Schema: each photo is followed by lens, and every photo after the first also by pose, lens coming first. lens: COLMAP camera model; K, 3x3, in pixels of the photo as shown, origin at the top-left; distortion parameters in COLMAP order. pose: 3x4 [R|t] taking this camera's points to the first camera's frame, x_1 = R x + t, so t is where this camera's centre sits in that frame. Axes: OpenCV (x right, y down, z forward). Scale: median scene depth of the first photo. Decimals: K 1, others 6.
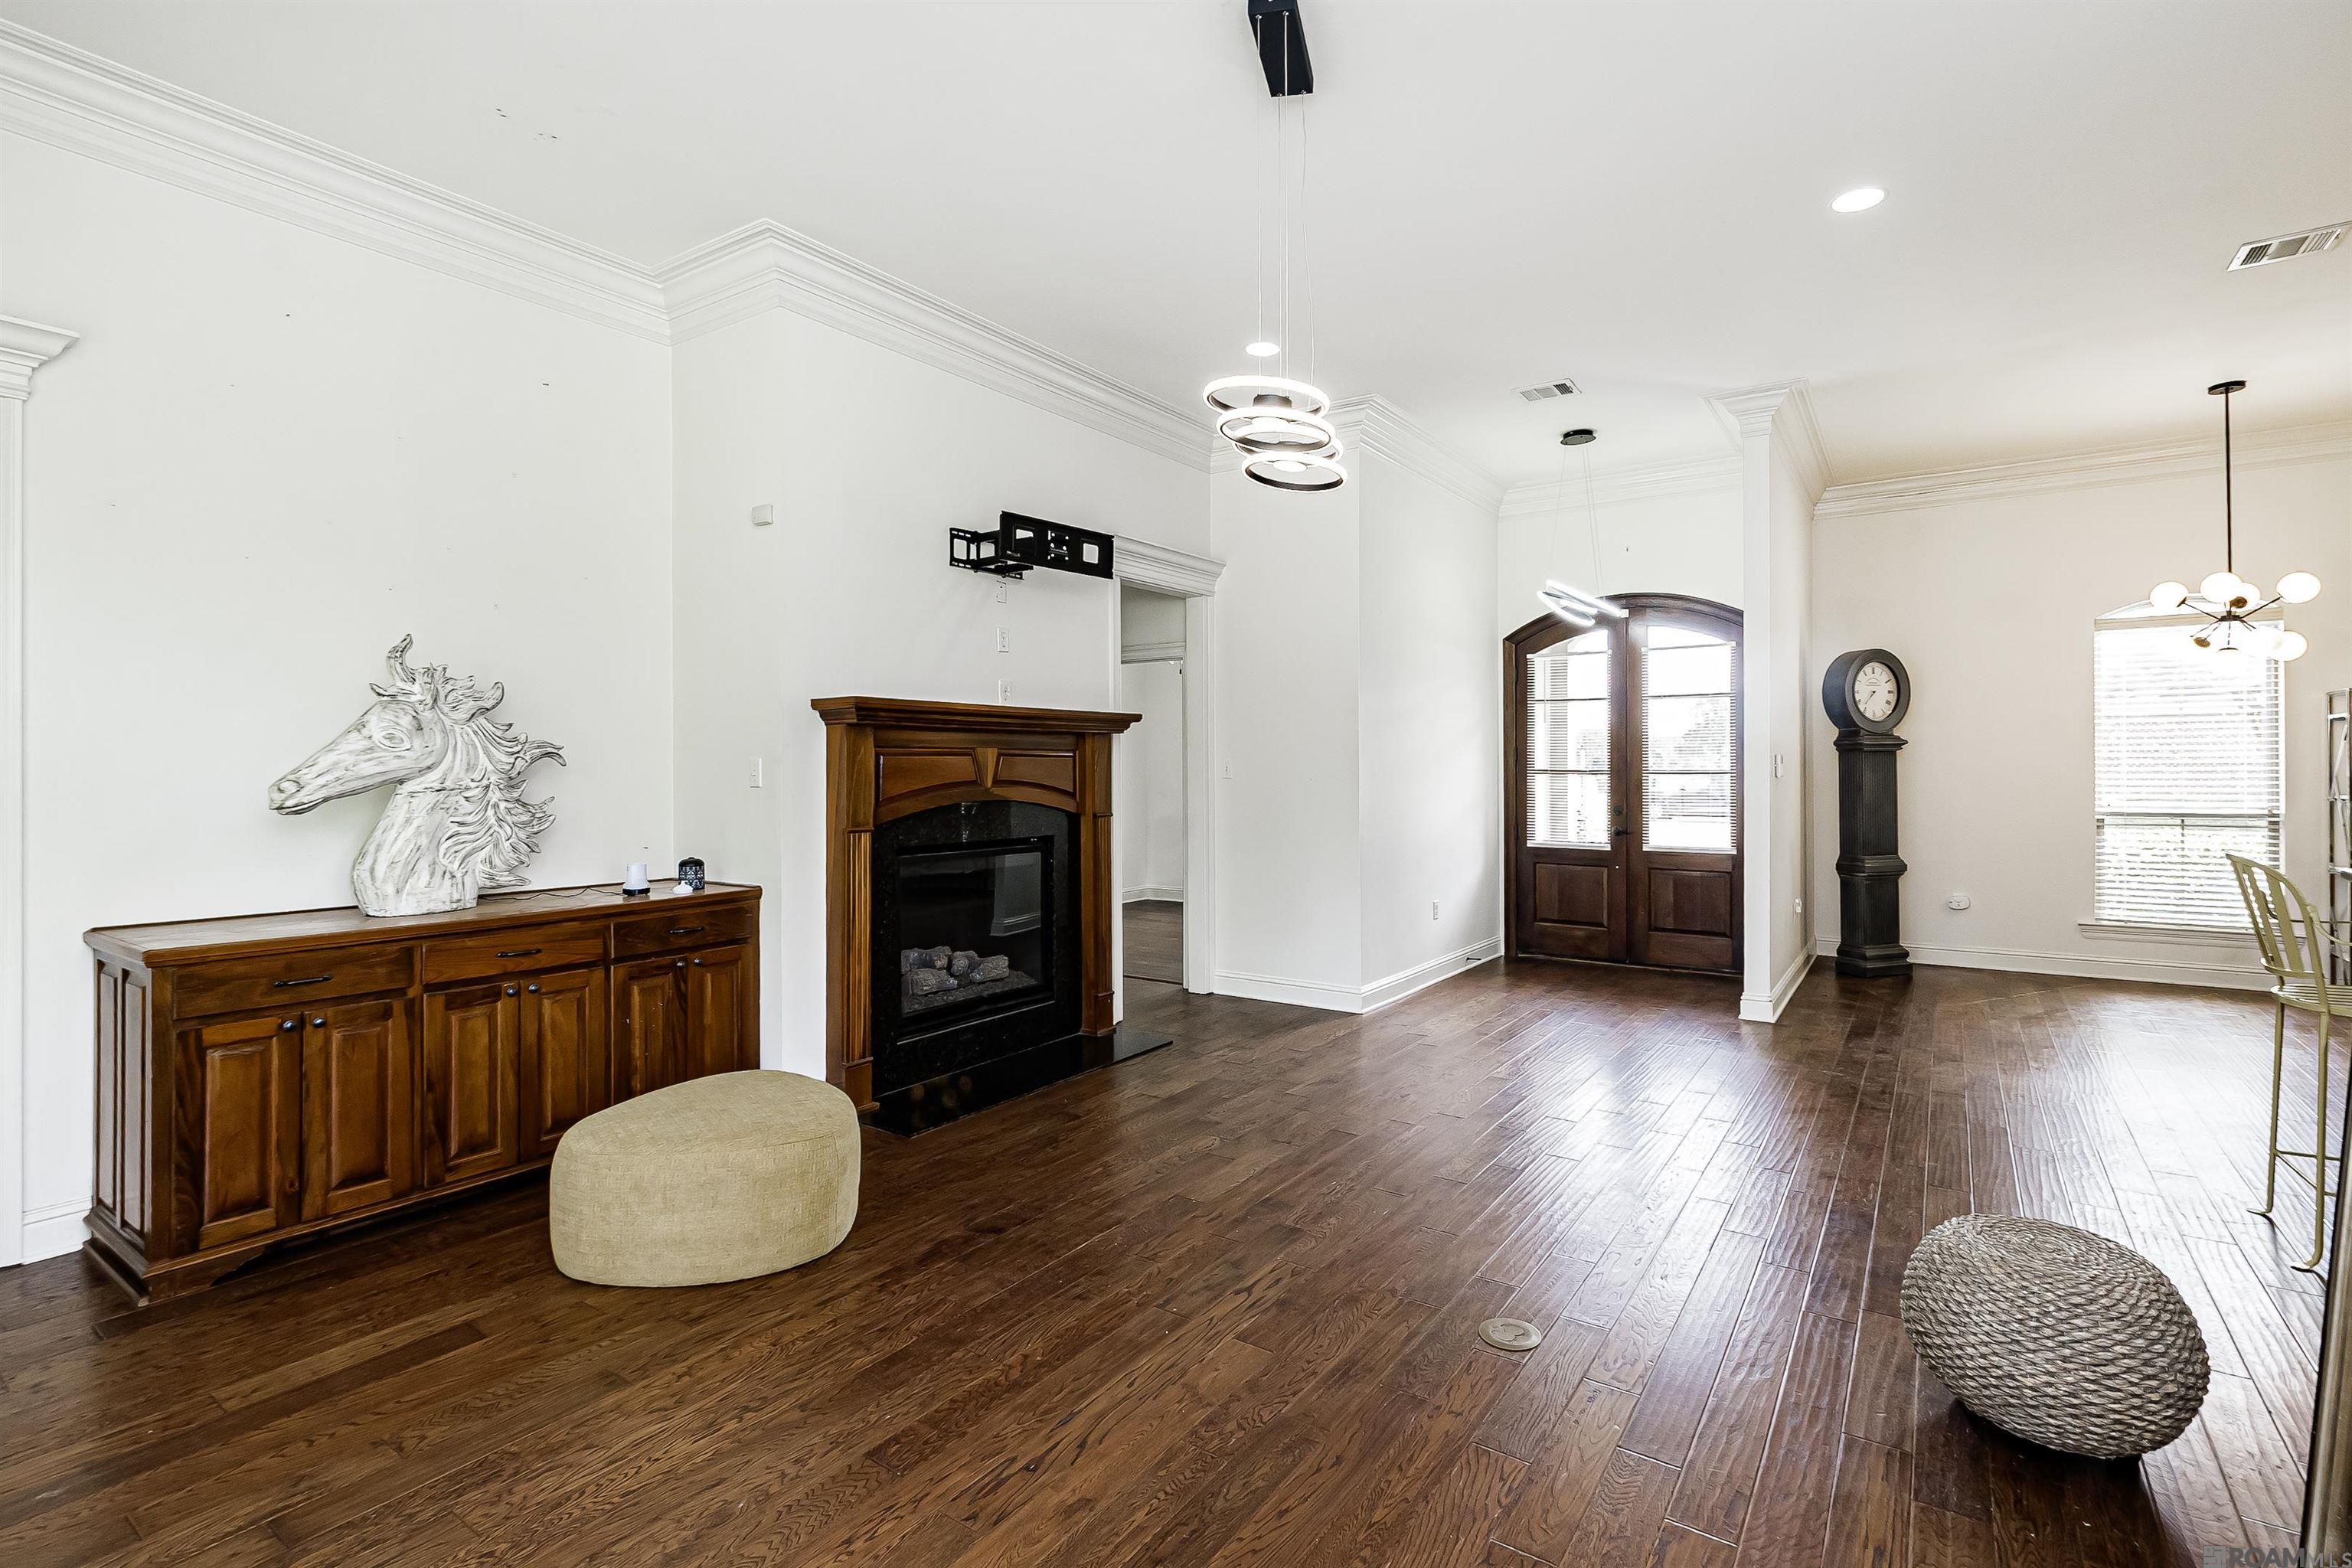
lens RADIAL K [[1089.0, 0, 1208.5], [0, 1089.0, 762.0], [0, 0, 1]] dist [-0.001424, -0.000207]
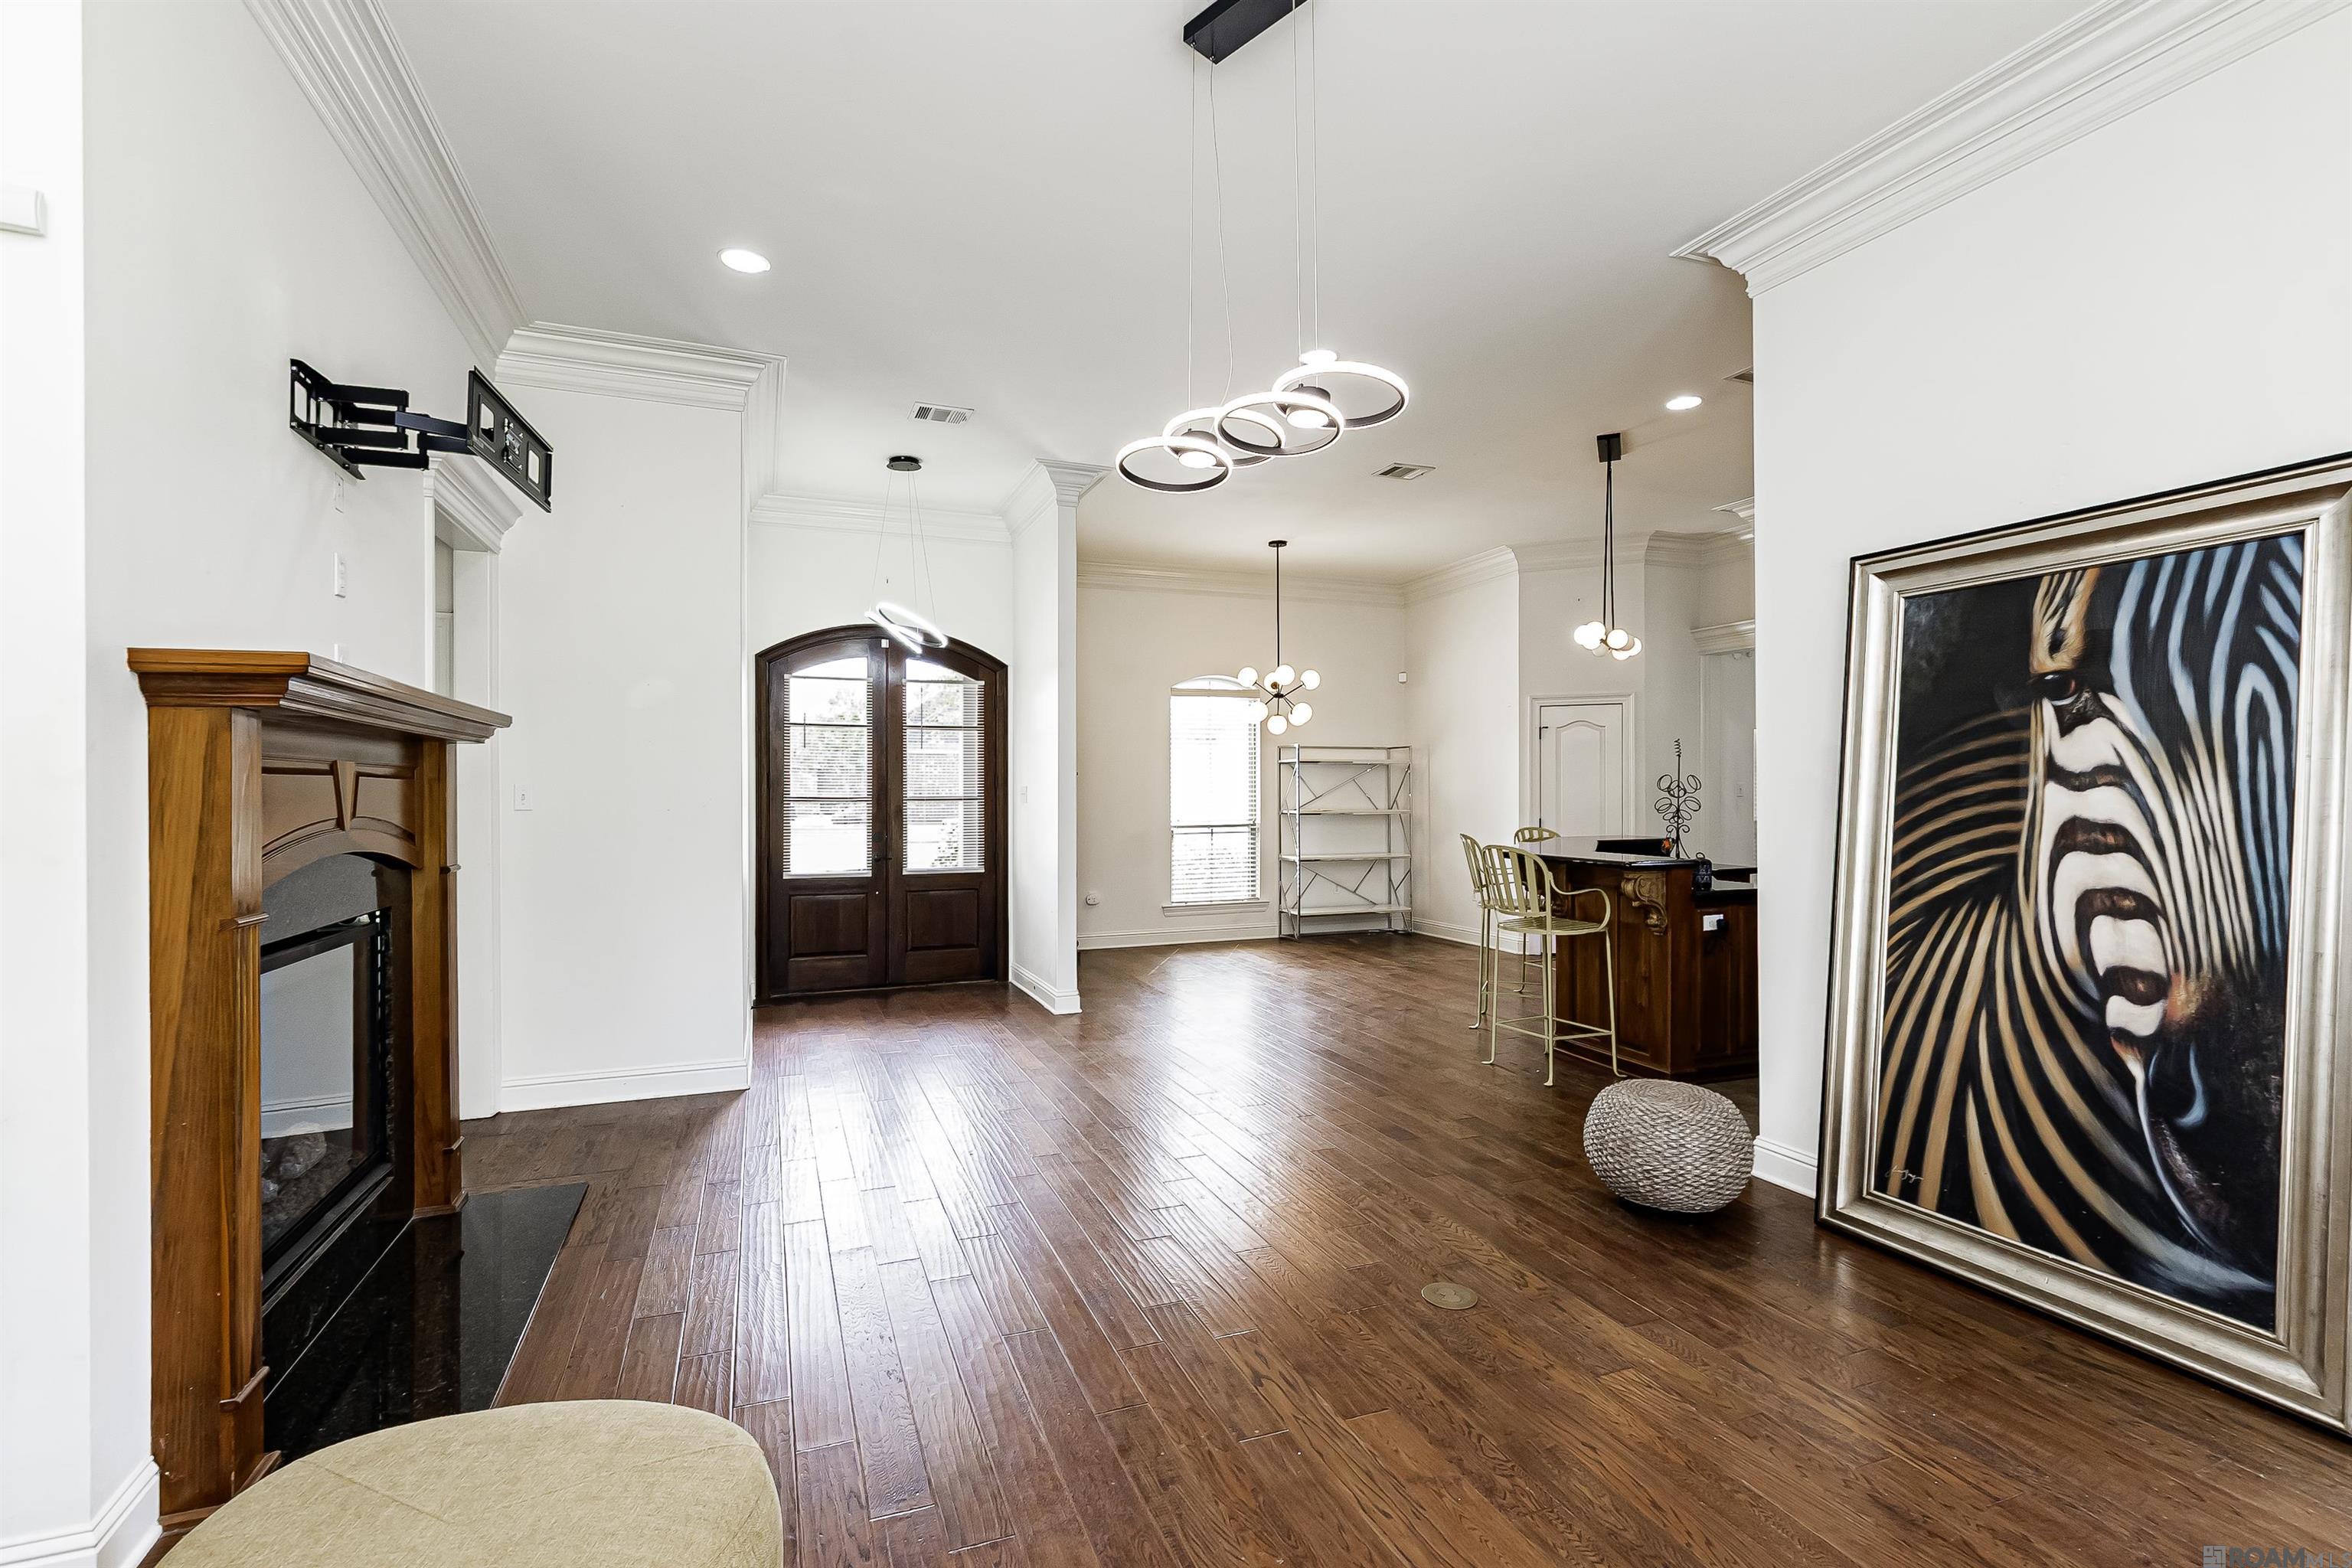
lens RADIAL K [[1049.2, 0, 1174.8], [0, 1049.2, 792.5], [0, 0, 1]] dist [-0.004034, -0.000544]
pose [[0.570060, -0.000566, 0.821603, -0.285970], [-0.001692, 0.999997, 0.001863, 0.001464], [-0.821601, -0.002452, 0.570057, 0.227686]]
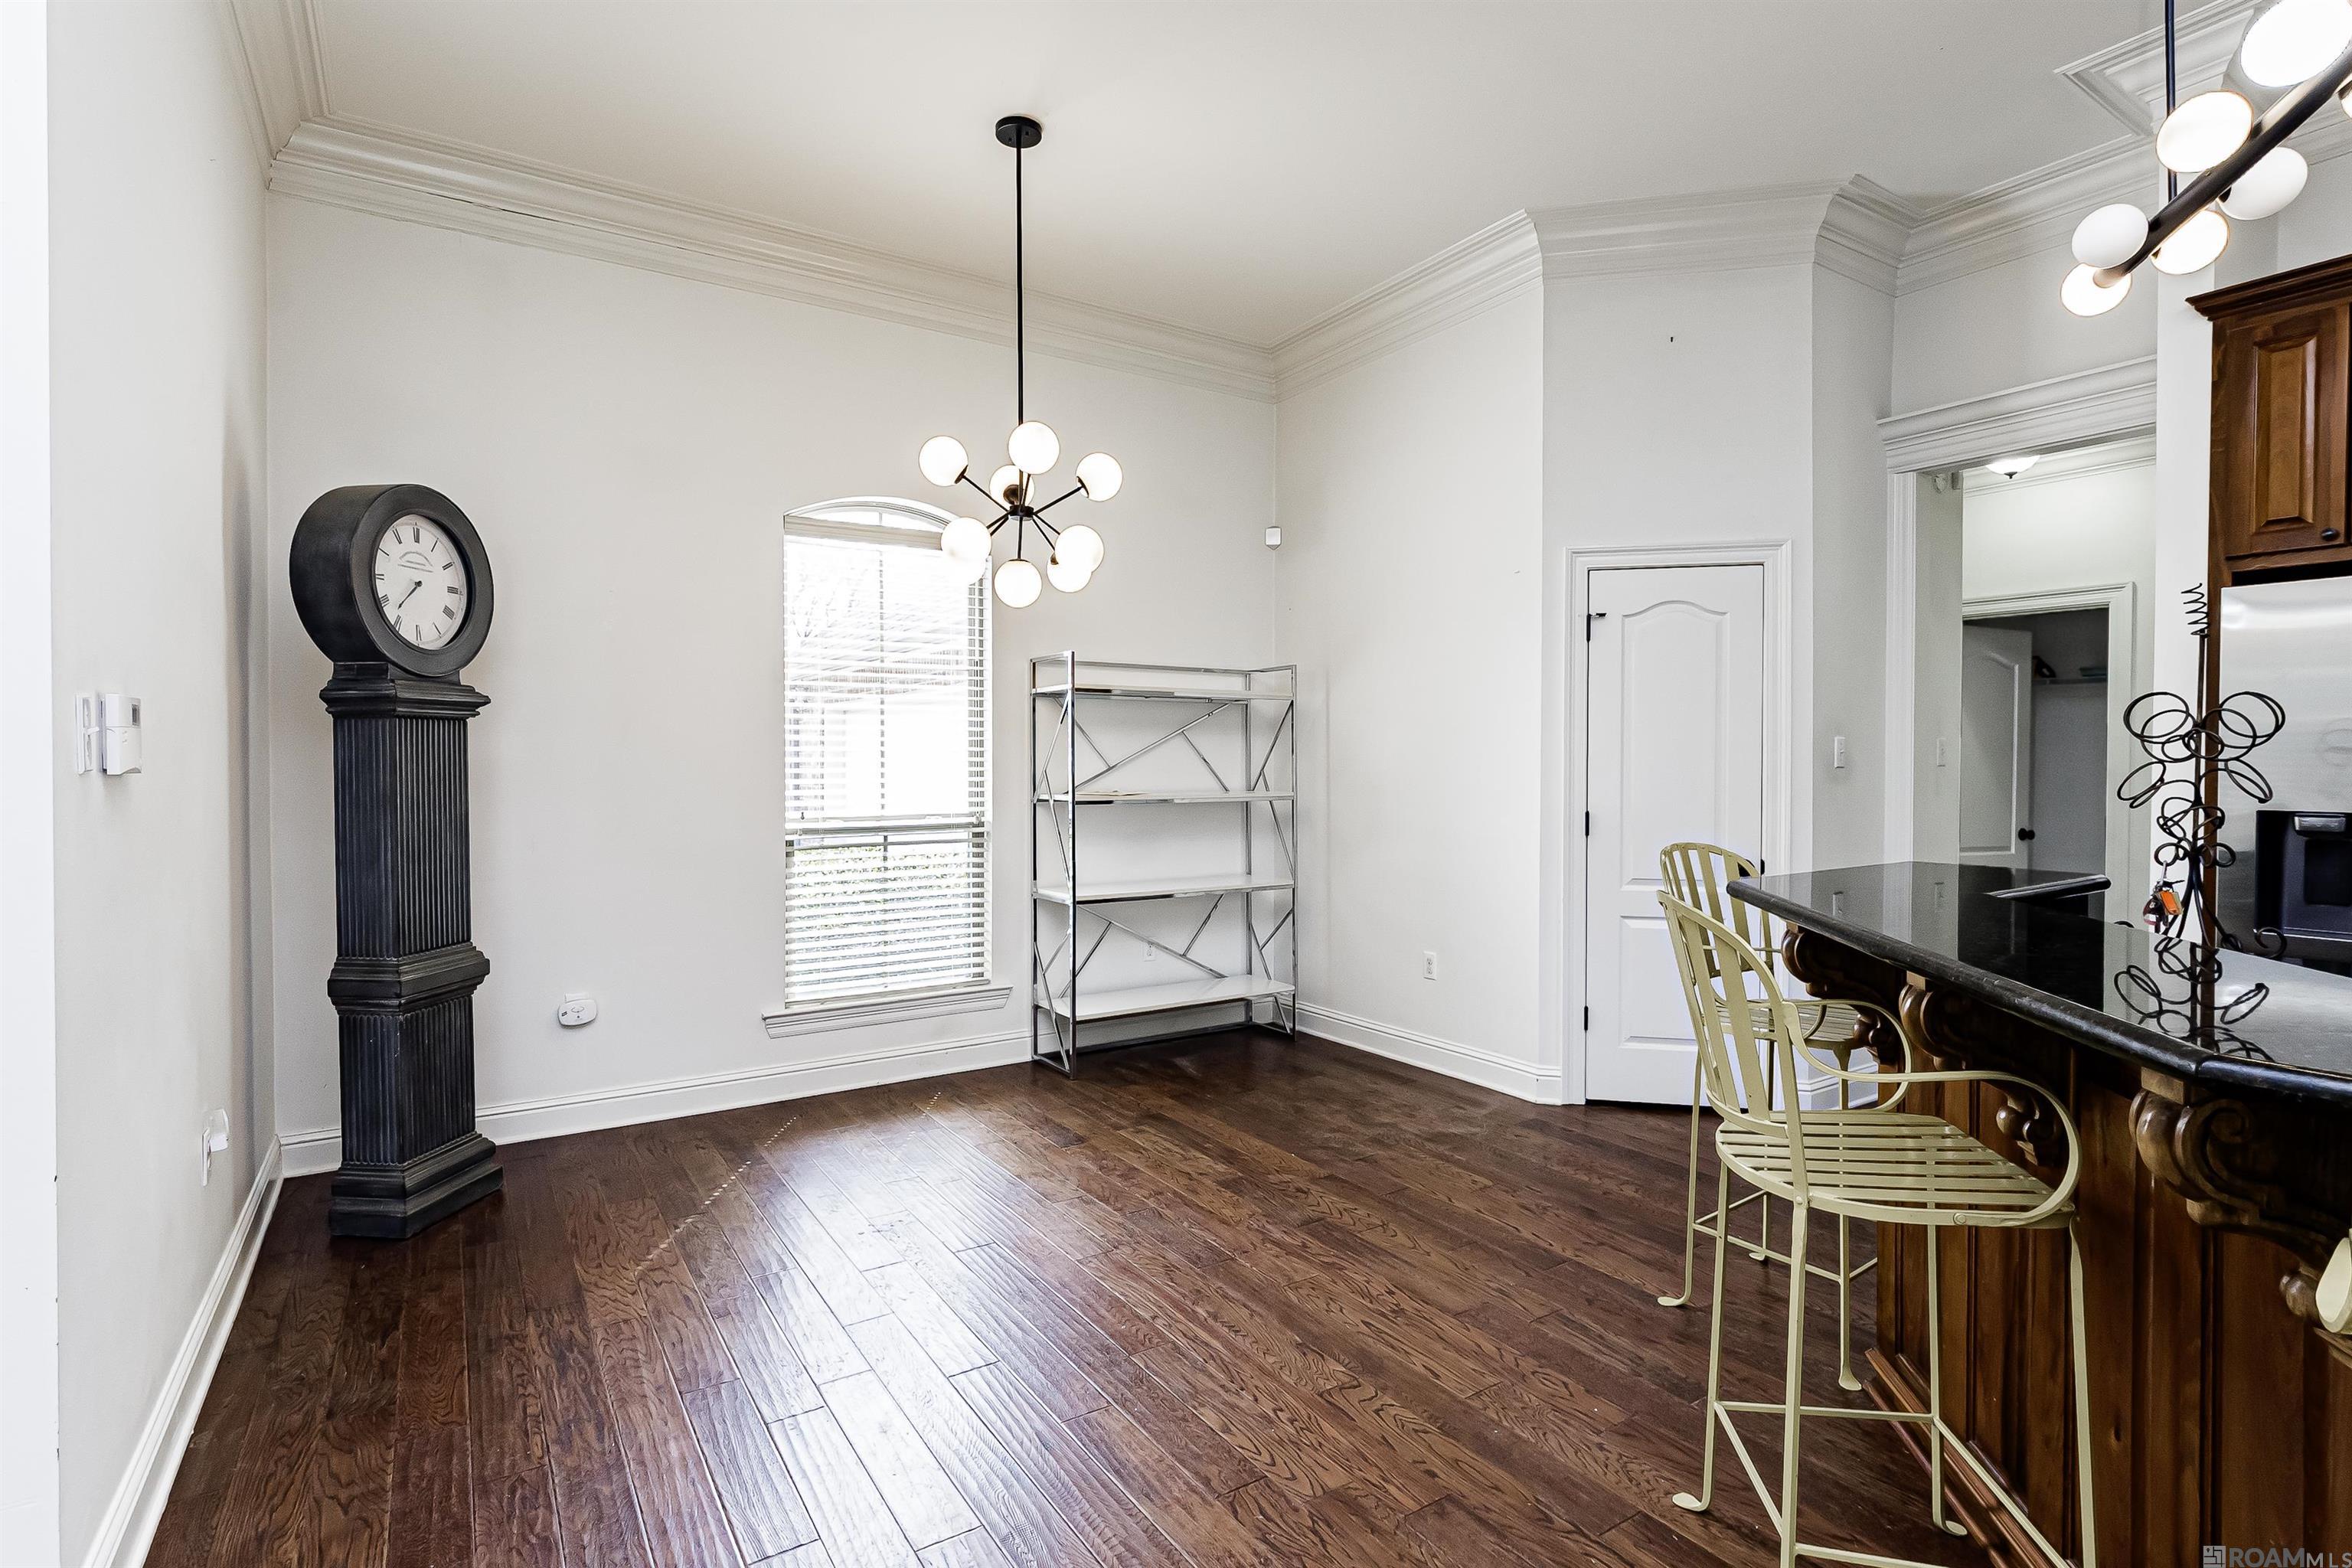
lens RADIAL K [[1132.3, 0, 1158.2], [0, 1132.3, 774.2], [0, 0, 1]] dist [-0.000343, -0.000061]
pose [[0.405570, -0.004168, 0.914055, 0.316394], [-0.002035, 0.999983, 0.005463, 0.010638], [-0.914062, -0.004076, 0.405554, 0.545139]]
